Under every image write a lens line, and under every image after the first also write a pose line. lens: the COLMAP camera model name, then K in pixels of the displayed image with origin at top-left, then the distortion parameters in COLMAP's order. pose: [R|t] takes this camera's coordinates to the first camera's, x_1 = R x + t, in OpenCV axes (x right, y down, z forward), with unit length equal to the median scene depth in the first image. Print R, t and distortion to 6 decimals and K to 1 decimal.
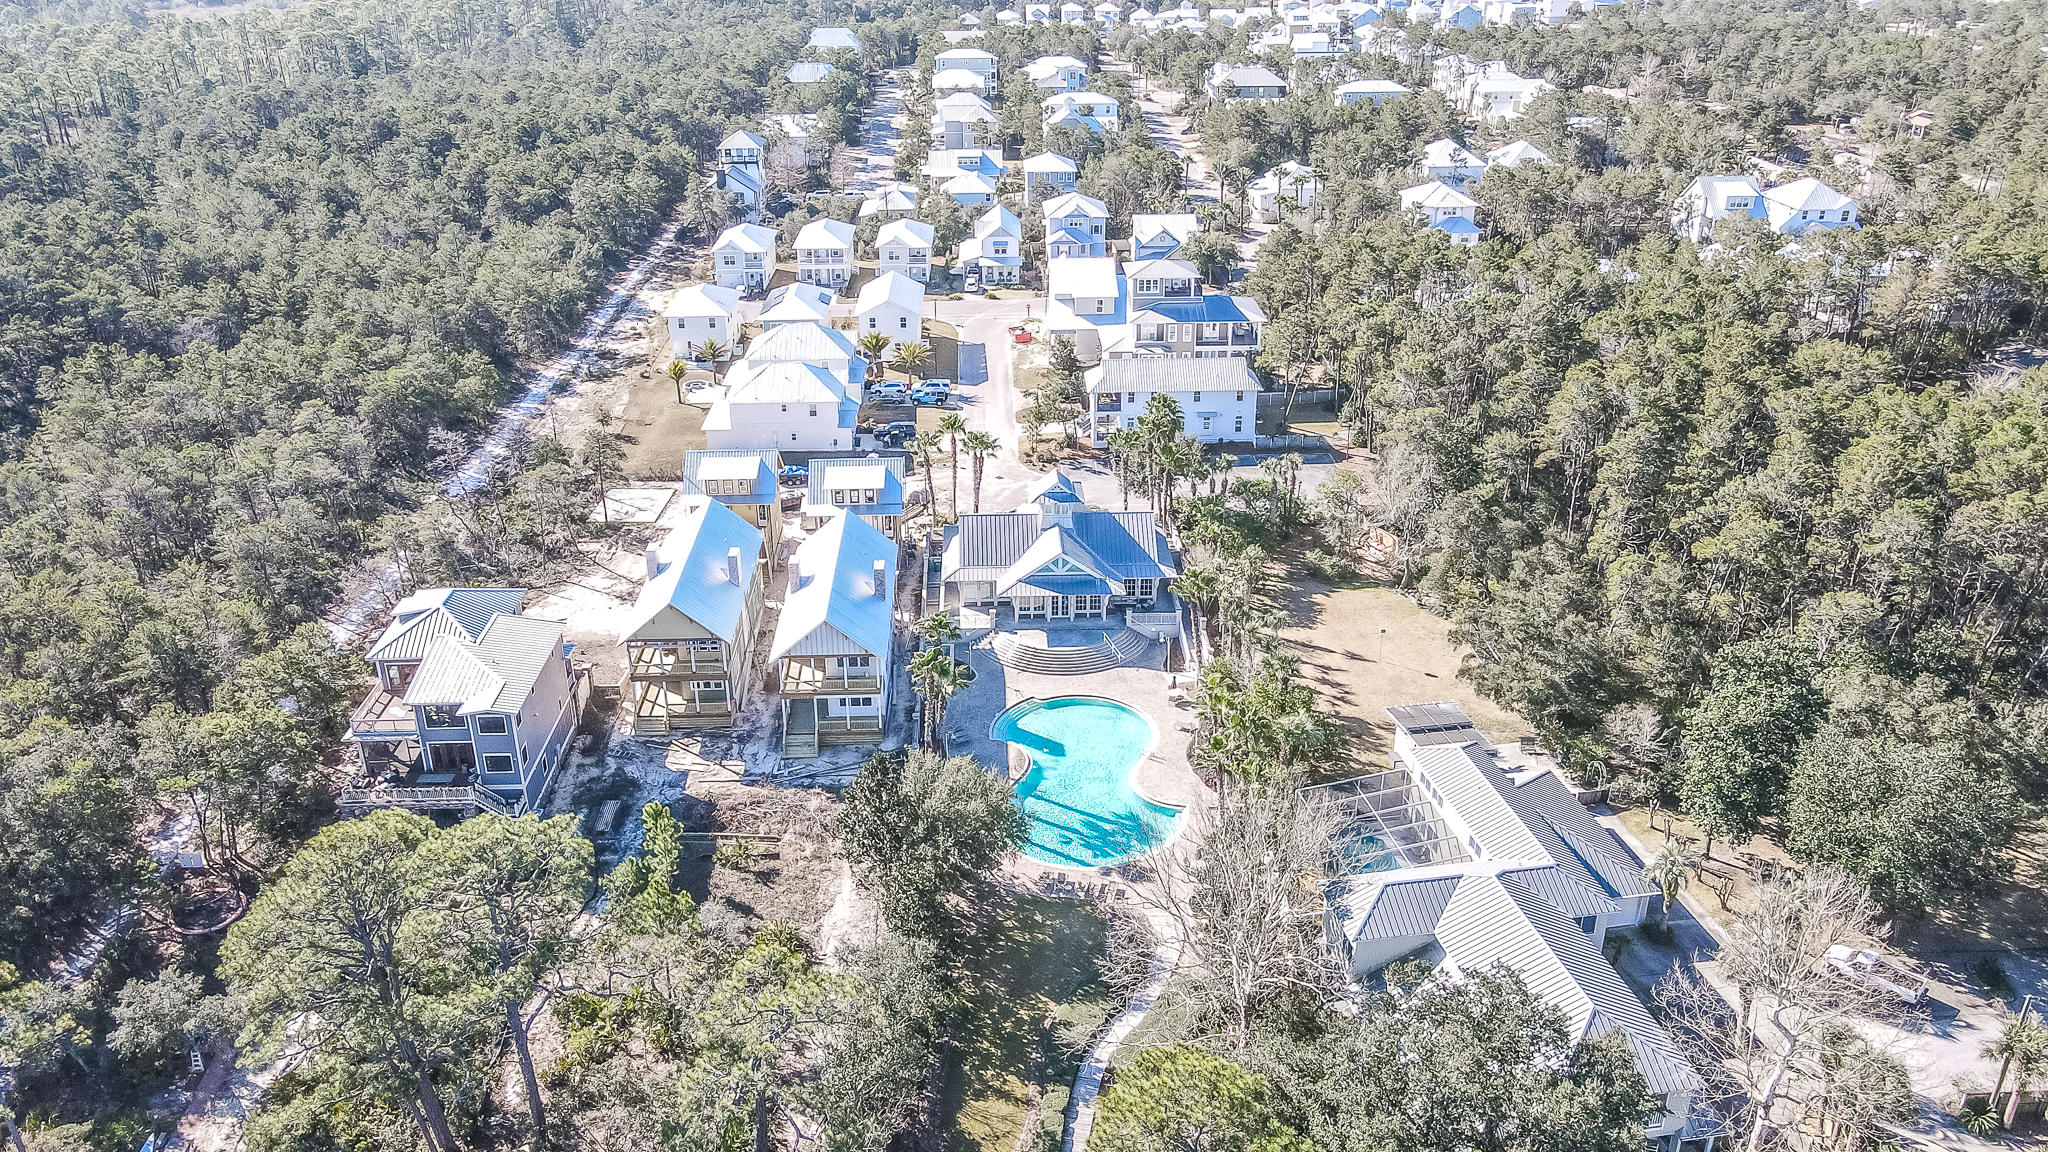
lens RADIAL K [[1524.7, 0, 1024.0], [0, 1524.7, 576.0], [0, 0, 1]] dist [-0.000755, 0.041179]
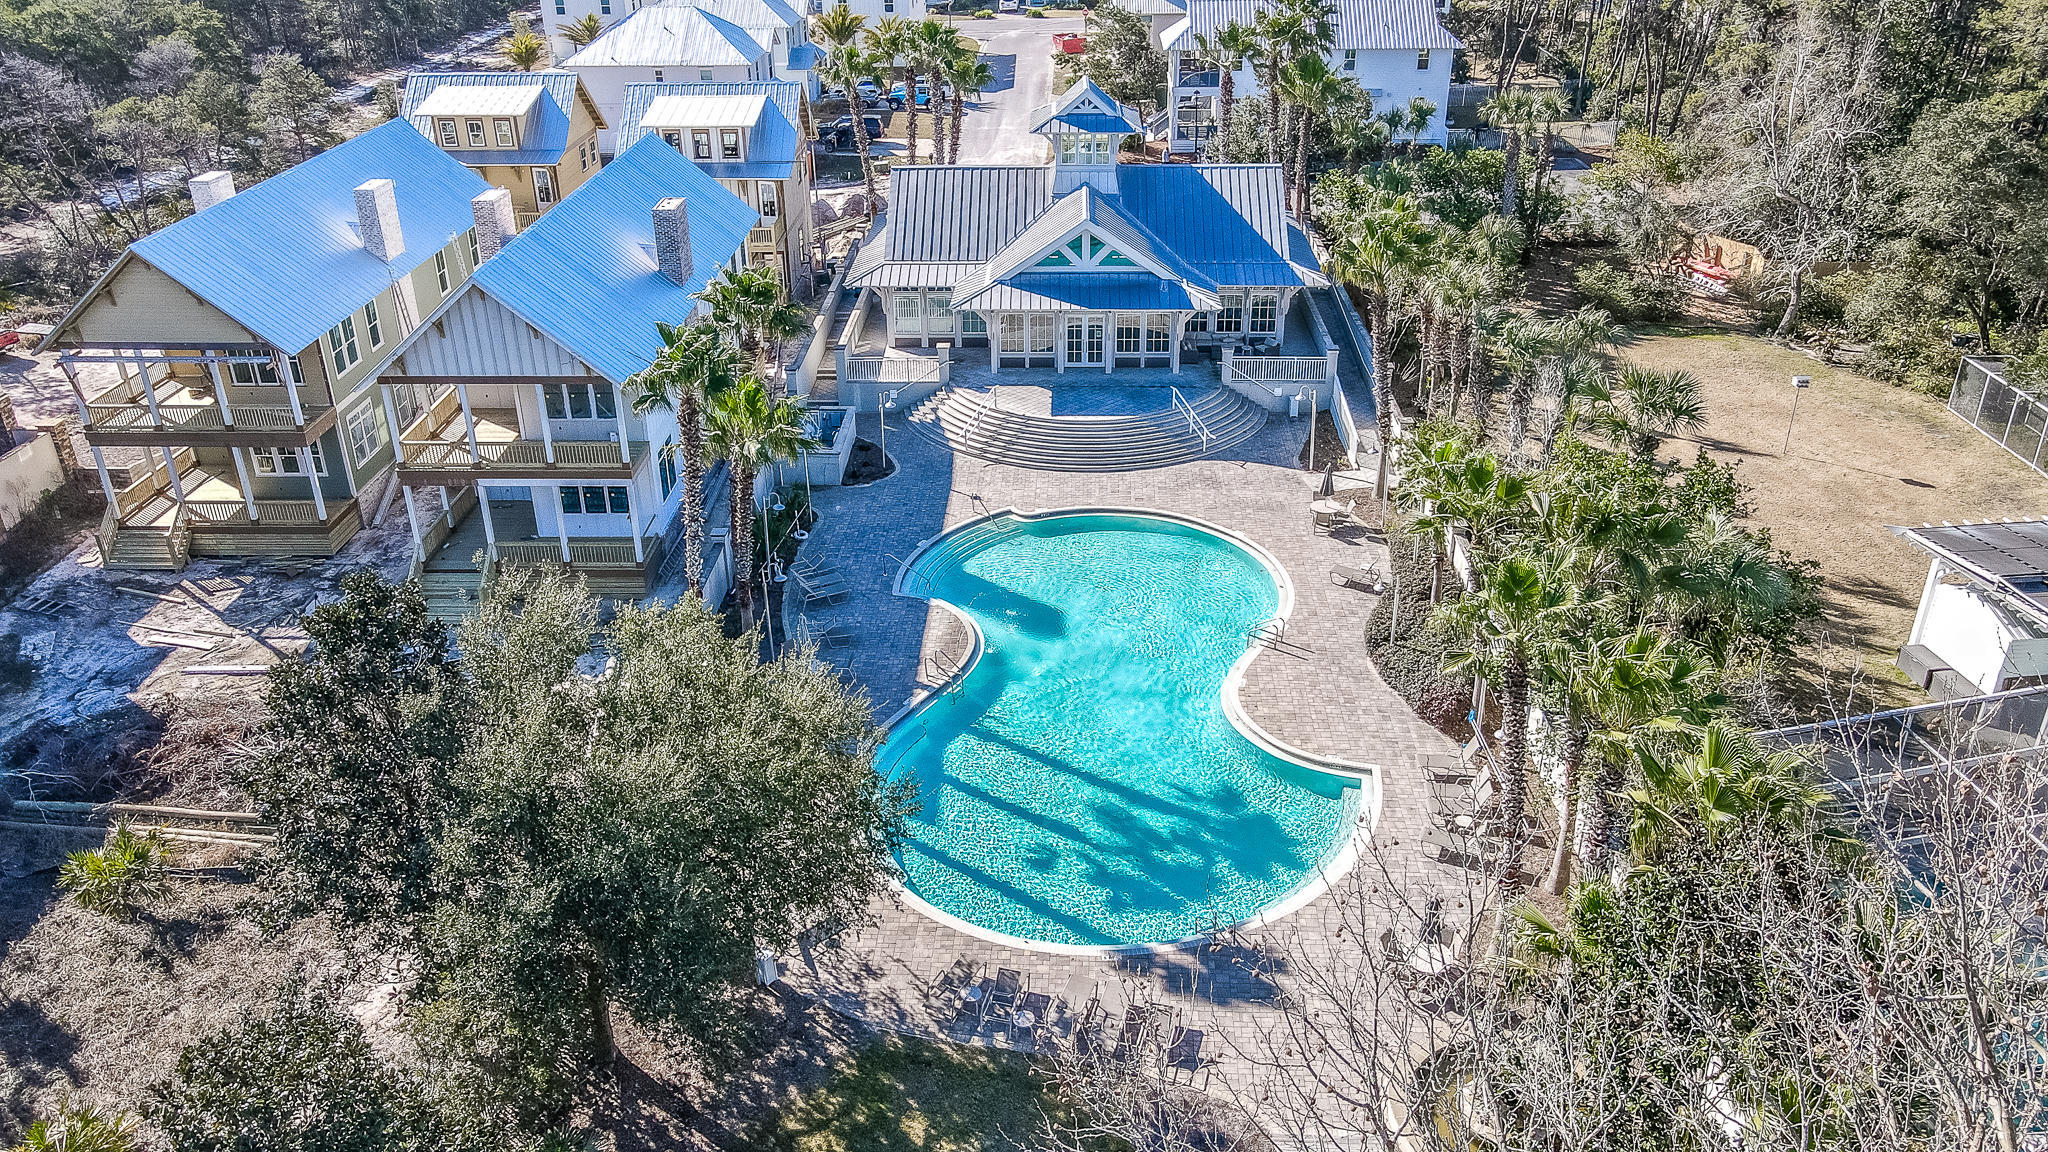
lens RADIAL K [[1524.7, 0, 1024.0], [0, 1524.7, 576.0], [0, 0, 1]] dist [-0.000755, 0.041179]
pose [[0.998125, 0.024926, -0.055906, 0.024089], [-0.022183, 0.998545, 0.049152, 0.051121], [0.057050, -0.047820, 0.997225, 0.368573]]
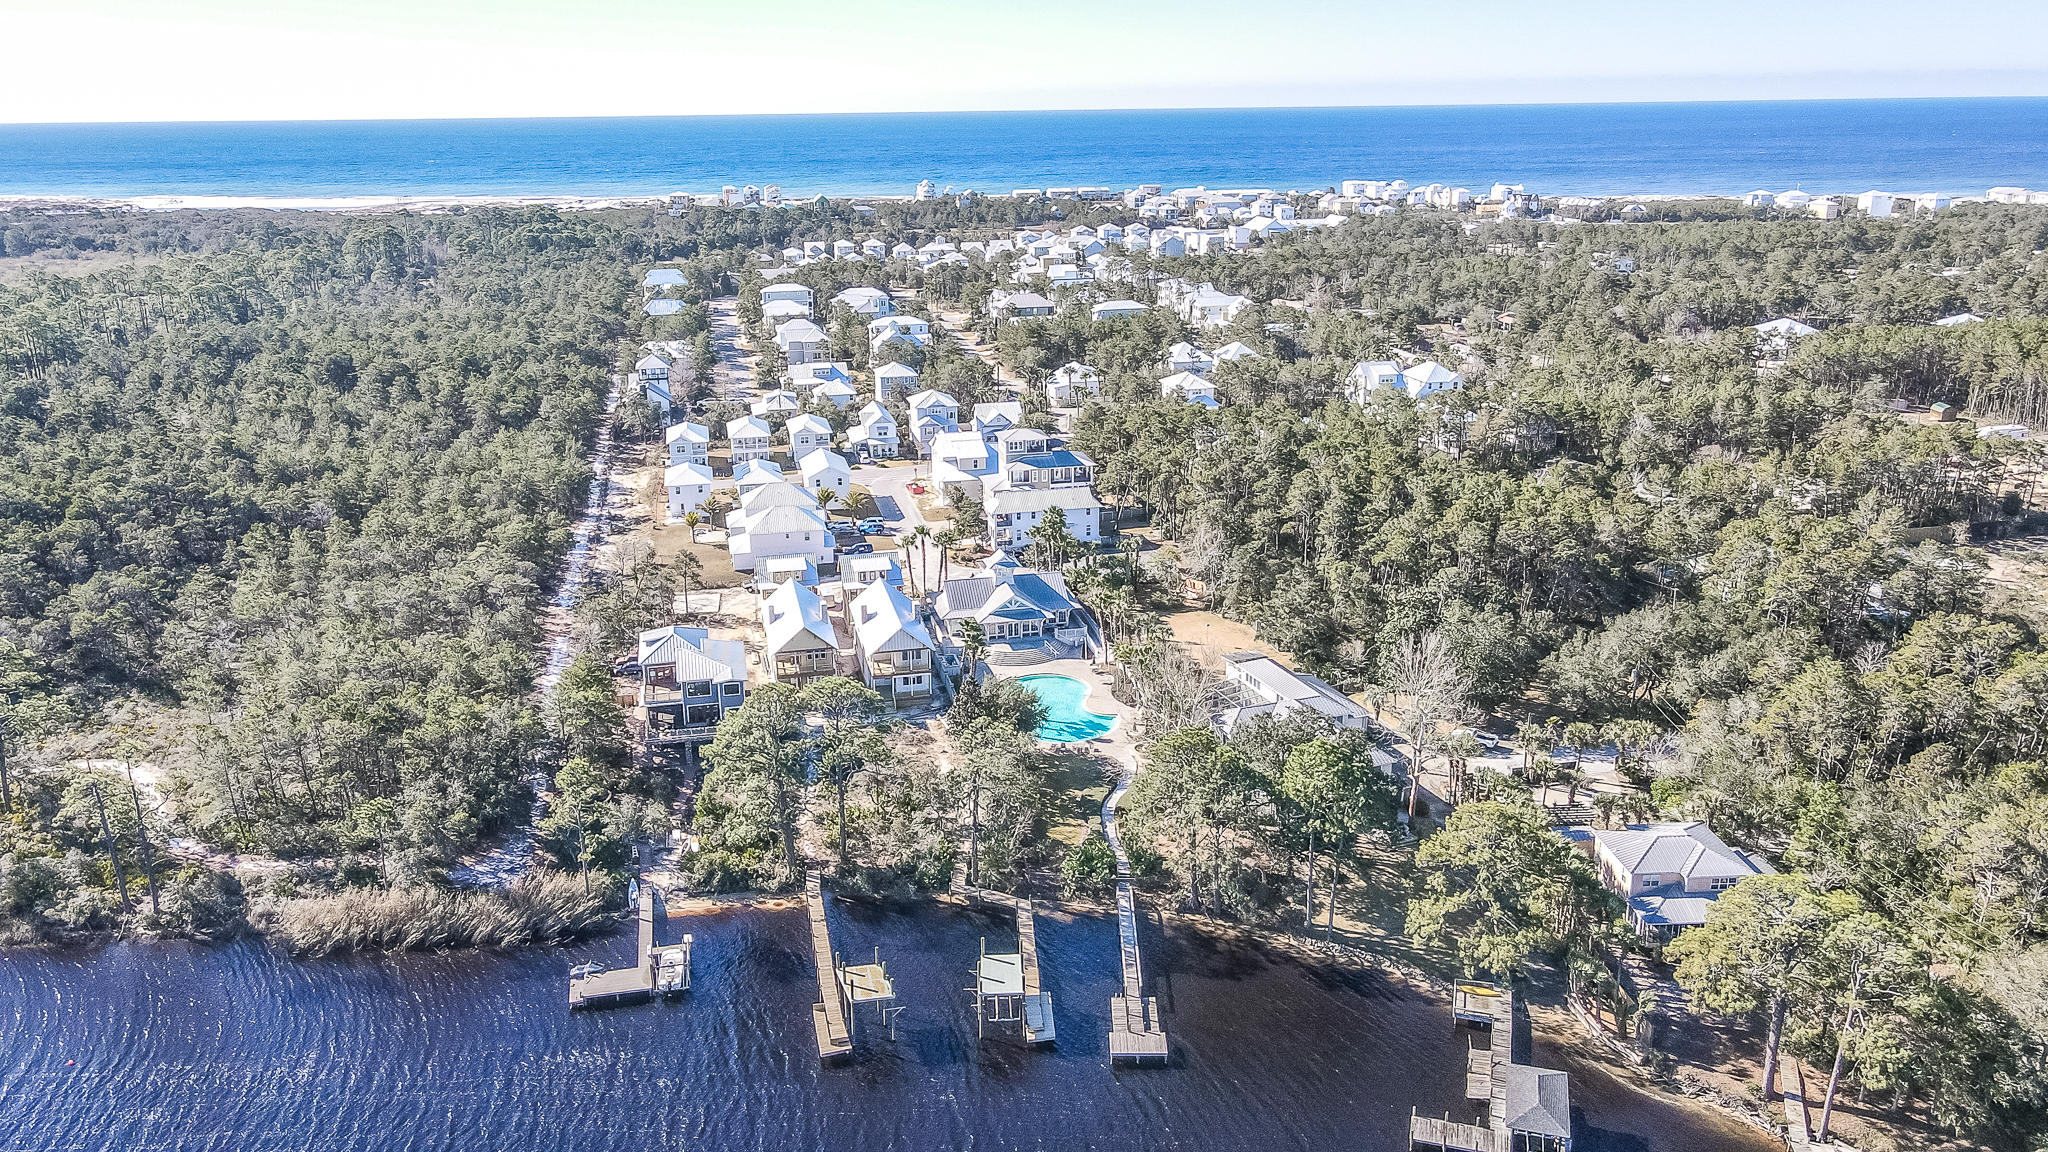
lens RADIAL K [[1524.7, 0, 1024.0], [0, 1524.7, 576.0], [0, 0, 1]] dist [-0.000755, 0.041179]
pose [[0.982607, -0.060983, 0.175399, -0.178412], [0.083513, 0.988752, -0.124080, 0.119870], [-0.165860, 0.136570, 0.976647, -0.432874]]
